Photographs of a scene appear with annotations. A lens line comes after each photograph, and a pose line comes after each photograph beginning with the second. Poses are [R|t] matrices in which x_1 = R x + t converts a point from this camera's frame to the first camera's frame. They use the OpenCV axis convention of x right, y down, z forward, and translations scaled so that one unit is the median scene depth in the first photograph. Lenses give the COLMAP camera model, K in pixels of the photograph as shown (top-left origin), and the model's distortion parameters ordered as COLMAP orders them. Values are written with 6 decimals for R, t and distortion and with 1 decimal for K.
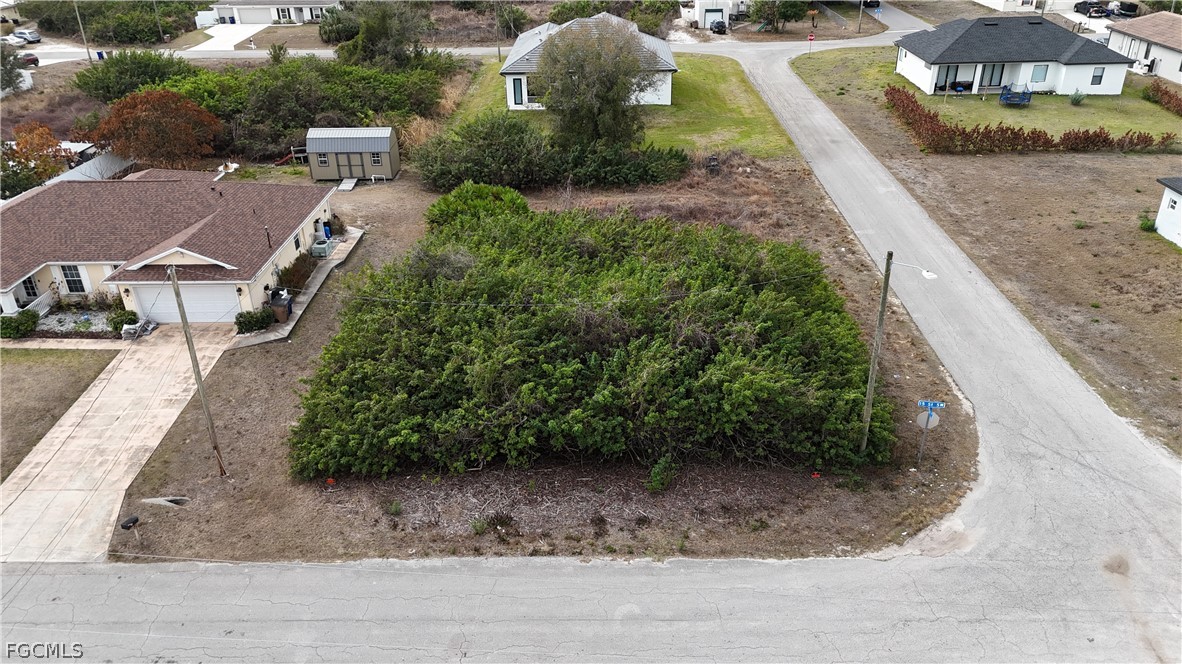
lens RADIAL K [[864.2, 0, 590.7], [0, 864.2, 332.3], [0, 0, 1]] dist [0.077740, -0.070678]
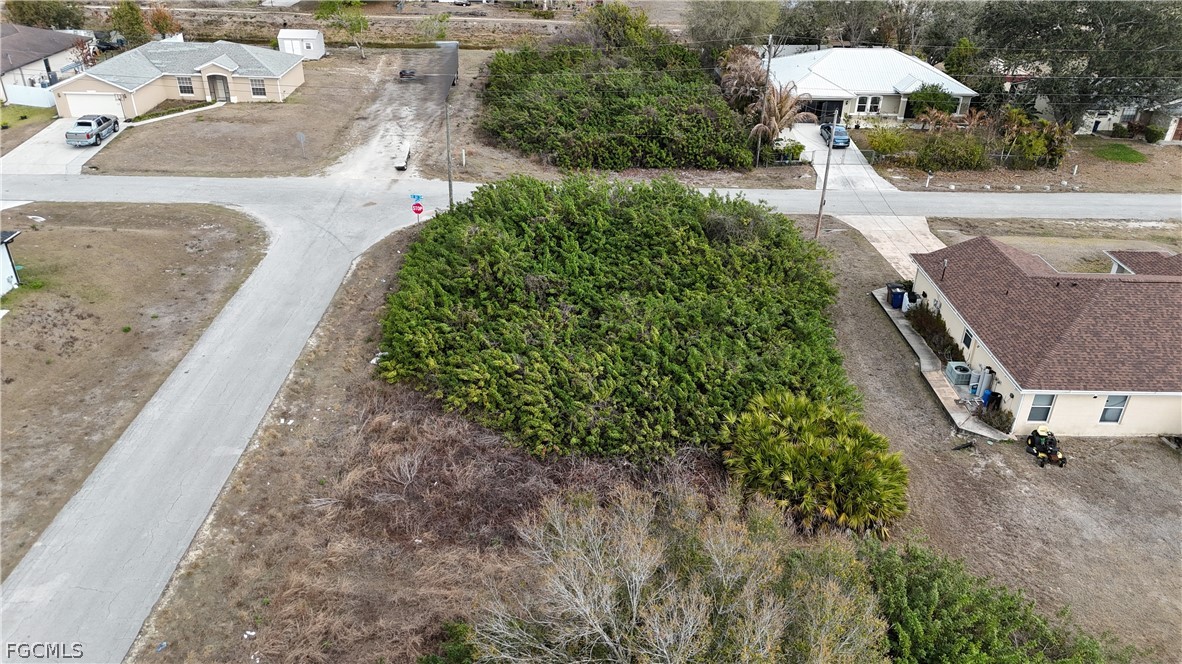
lens RADIAL K [[864.2, 0, 594.1], [0, 864.2, 333.4], [0, 0, 1]] dist [0.077740, -0.070678]
pose [[-0.999445, 0.014949, -0.029769, 0.056384], [-0.016611, 0.550987, 0.834348, -0.807132], [0.028875, 0.834380, -0.550433, 1.436940]]
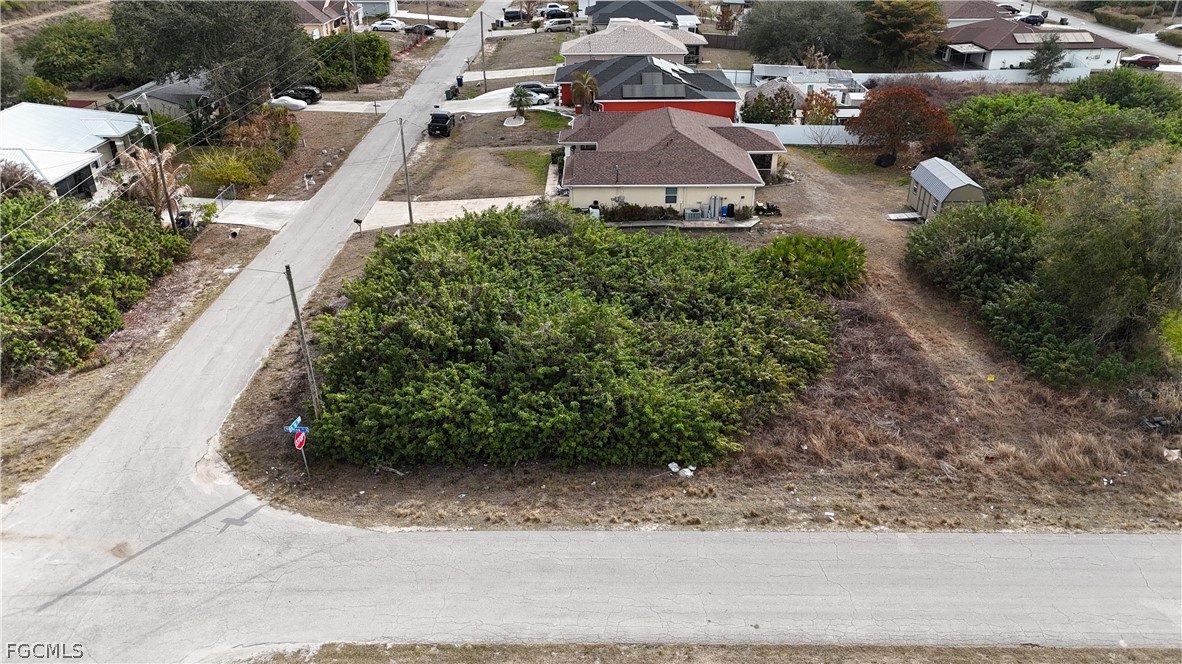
lens RADIAL K [[864.2, 0, 590.2], [0, 864.2, 329.3], [0, 0, 1]] dist [0.077740, -0.070678]
pose [[0.012317, 0.481394, -0.876418, 0.853047], [-0.460974, 0.780522, 0.422242, -0.427178], [0.887328, 0.398805, 0.231524, 0.667017]]
